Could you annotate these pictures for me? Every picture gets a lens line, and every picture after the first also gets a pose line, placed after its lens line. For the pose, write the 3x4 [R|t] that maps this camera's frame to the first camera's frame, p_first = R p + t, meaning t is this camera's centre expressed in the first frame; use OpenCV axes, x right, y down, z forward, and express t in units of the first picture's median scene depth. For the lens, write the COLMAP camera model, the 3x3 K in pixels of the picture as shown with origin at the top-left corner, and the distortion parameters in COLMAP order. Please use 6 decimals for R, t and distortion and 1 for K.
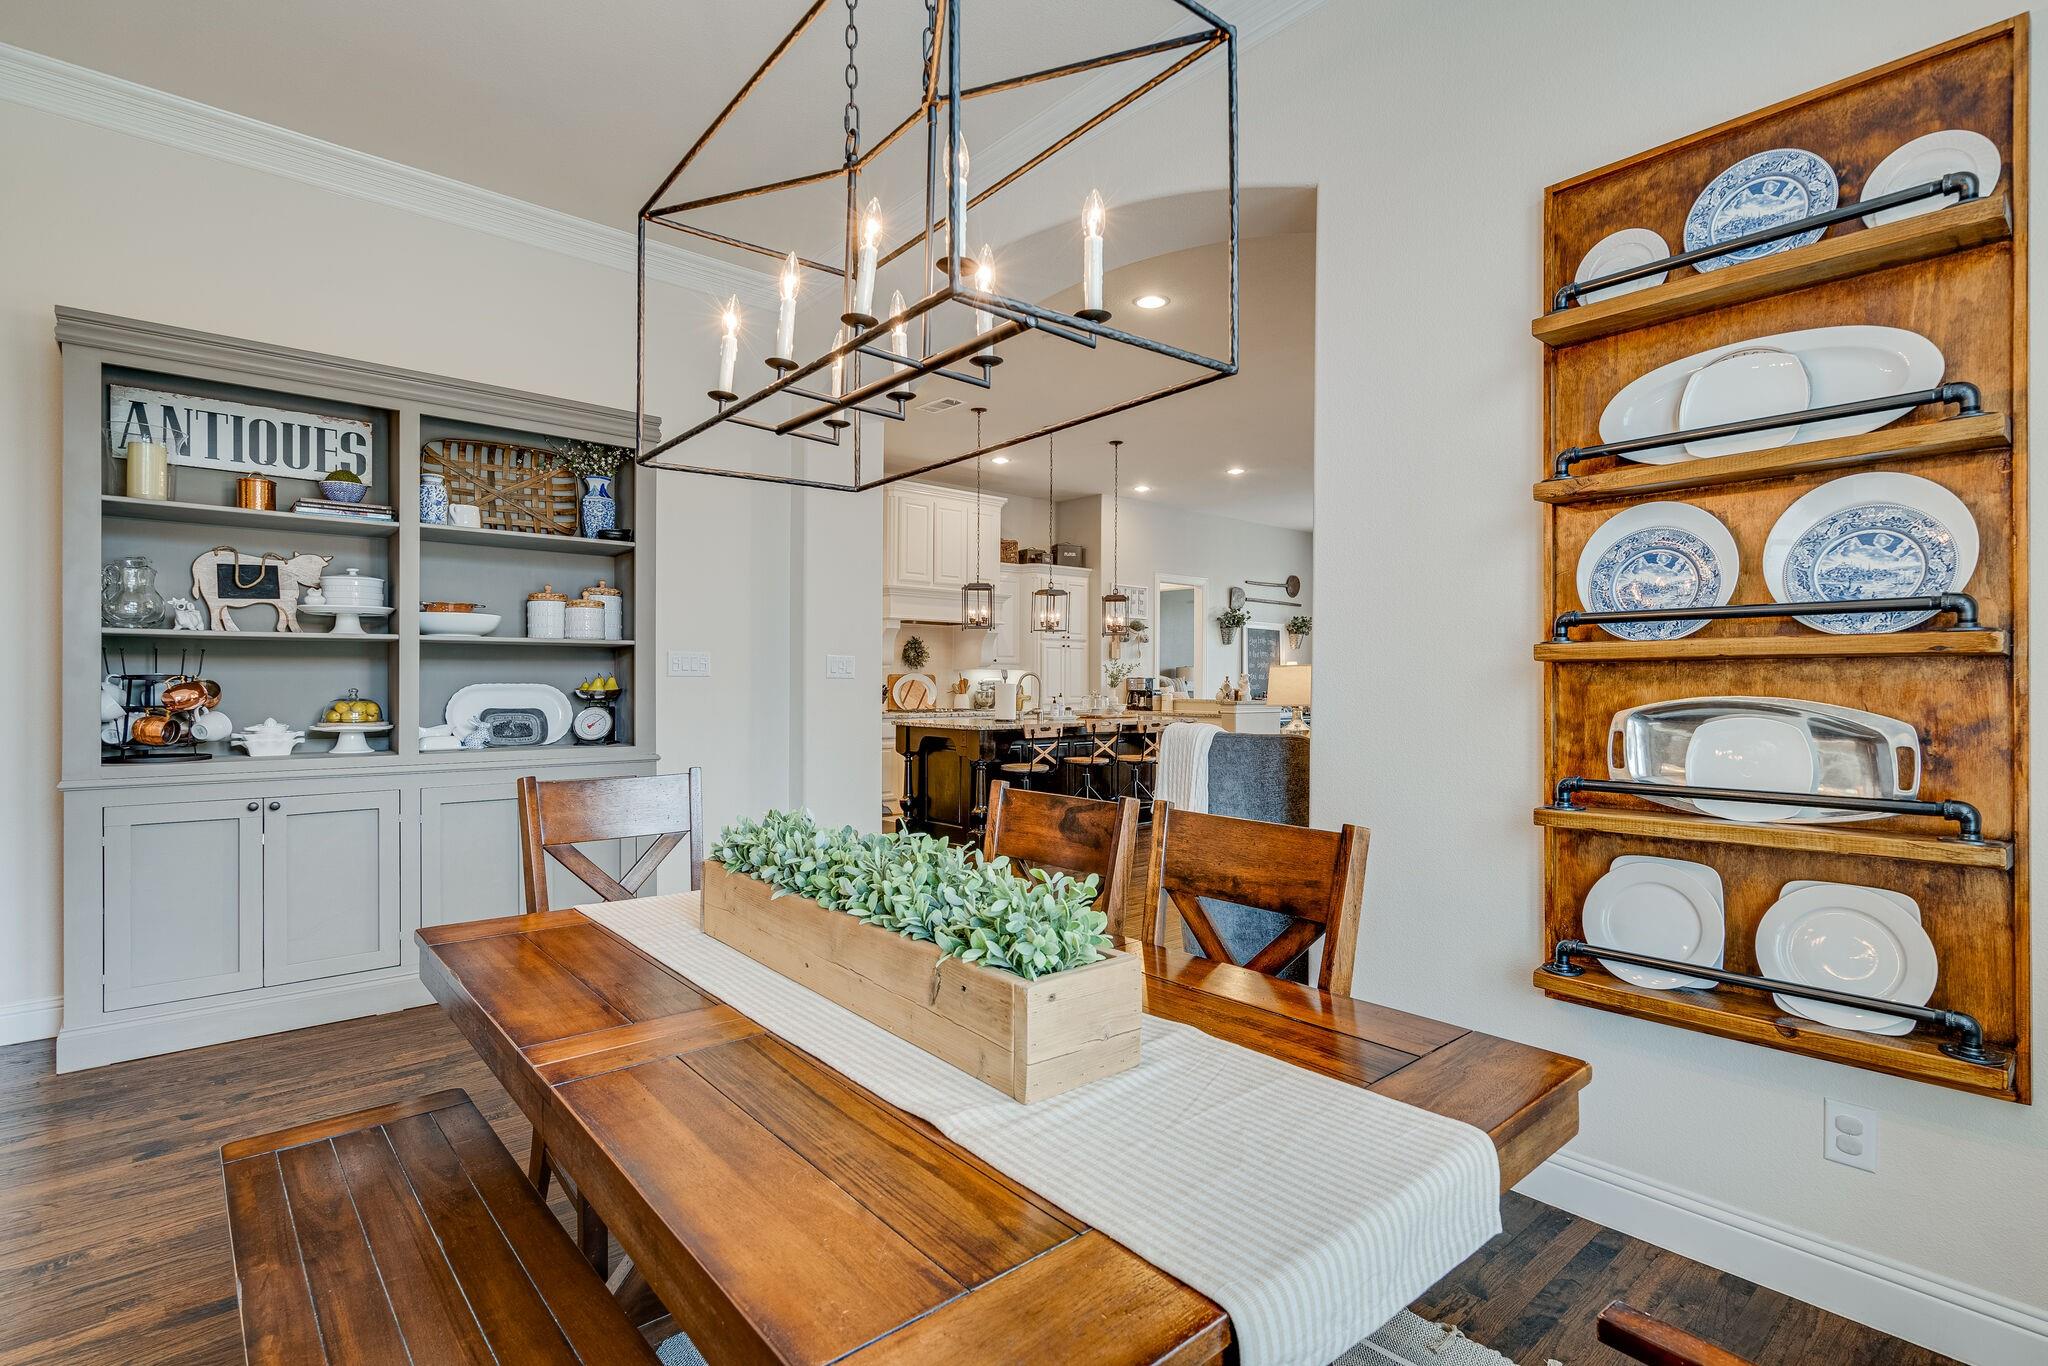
lens RADIAL K [[975.6, 0, 1024.0], [0, 975.6, 683.0], [0, 0, 1]] dist [0.002202, 0.000211]
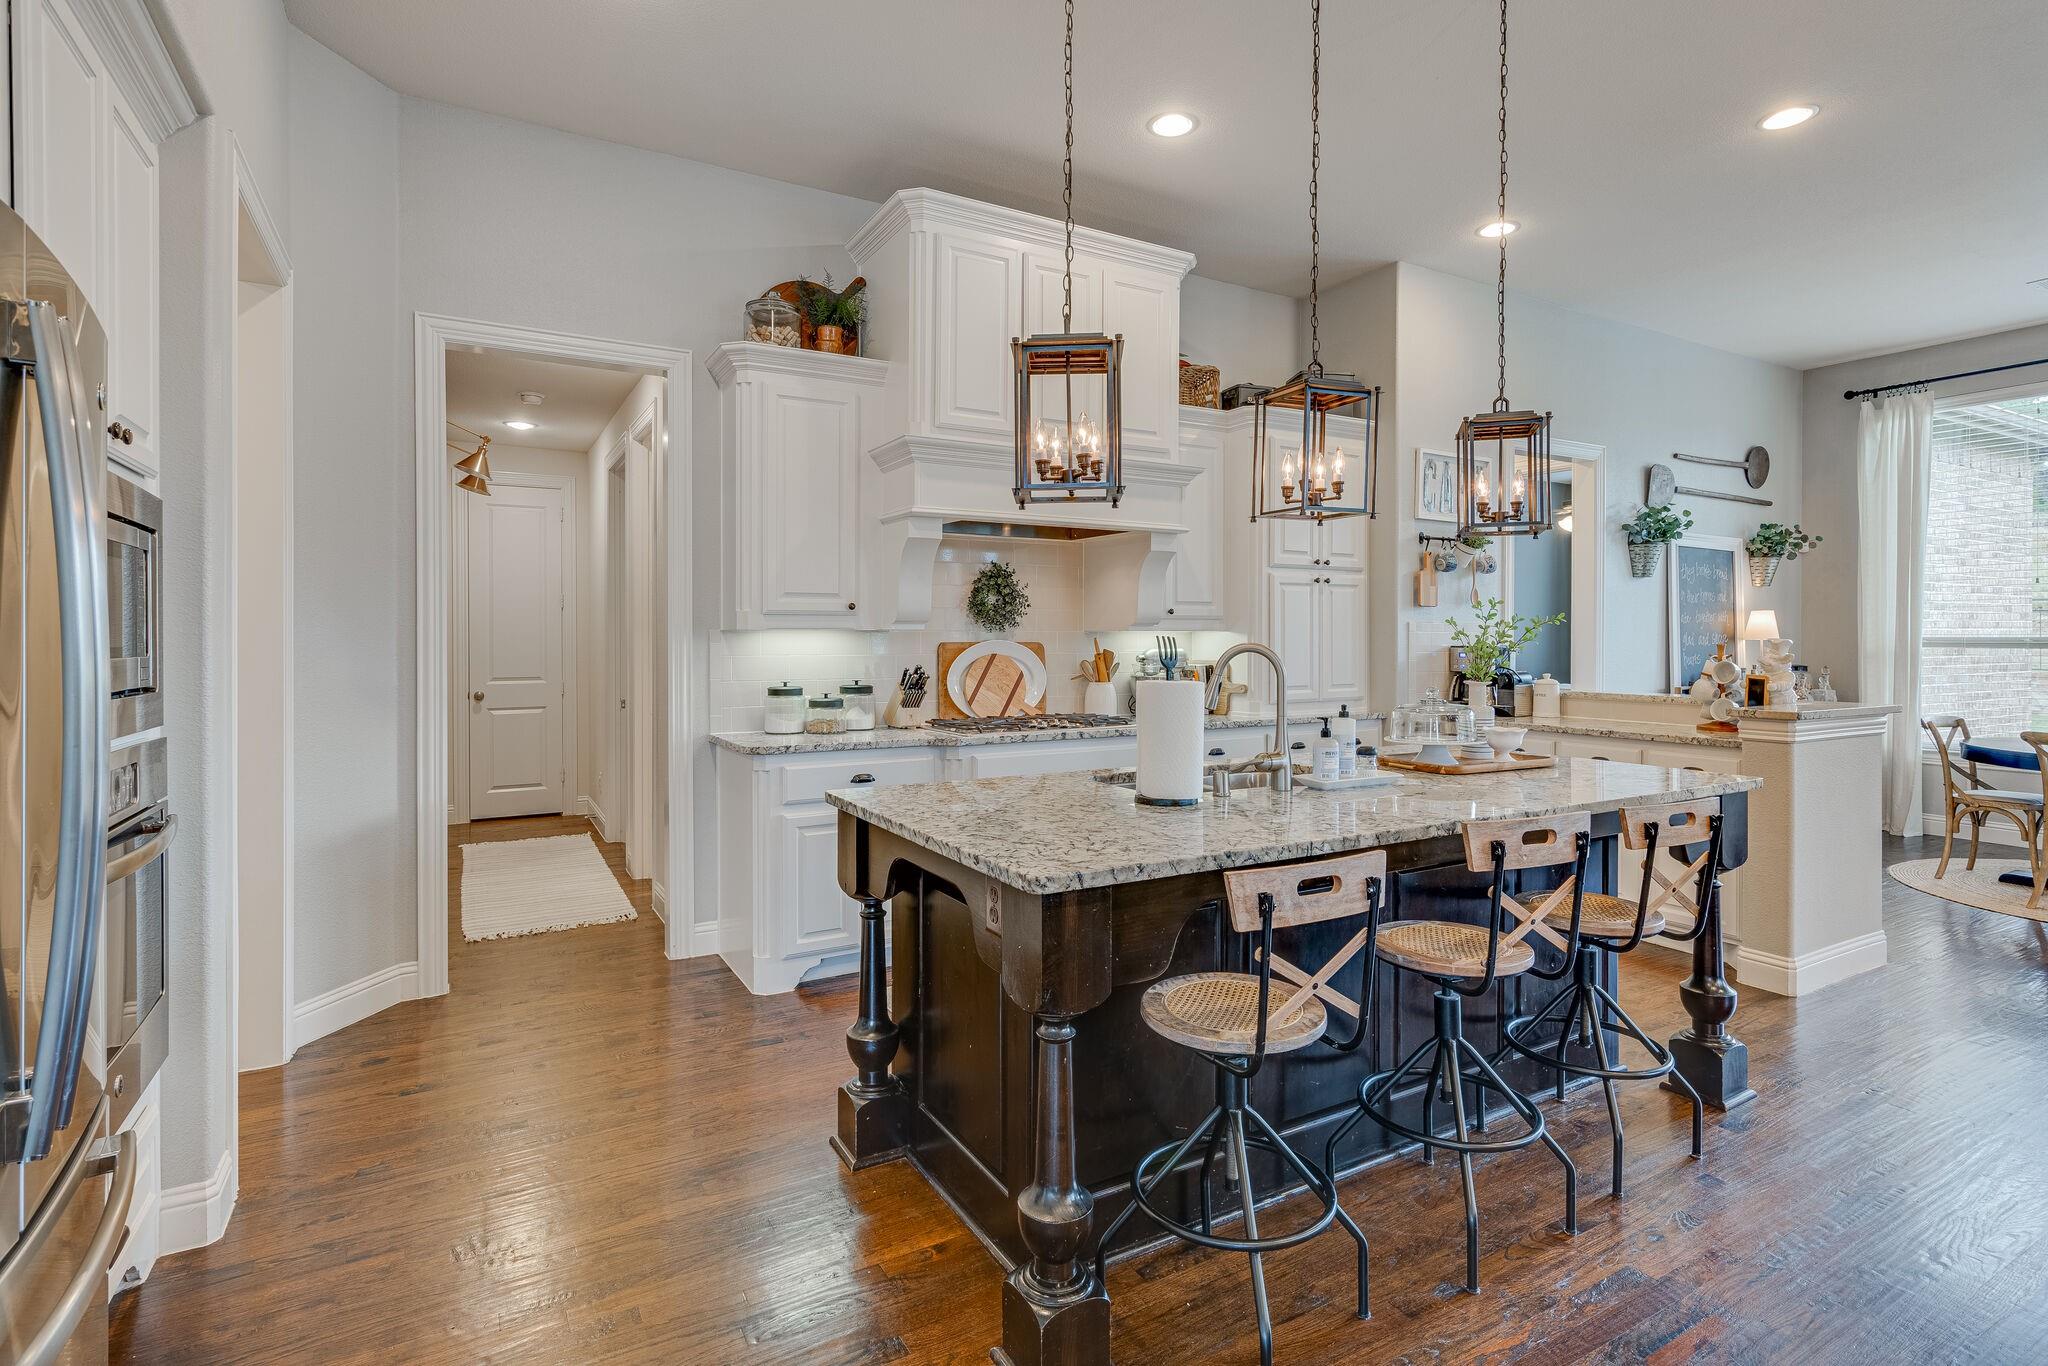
lens RADIAL K [[1013.7, 0, 1032.3], [0, 1013.7, 641.5], [0, 0, 1]] dist [-0.000076, -0.000034]
pose [[0.980615, -0.002081, -0.195932, 0.001071], [0.002476, 0.999995, 0.001772, -0.009605], [0.195927, -0.002222, 0.980616, 0.500924]]
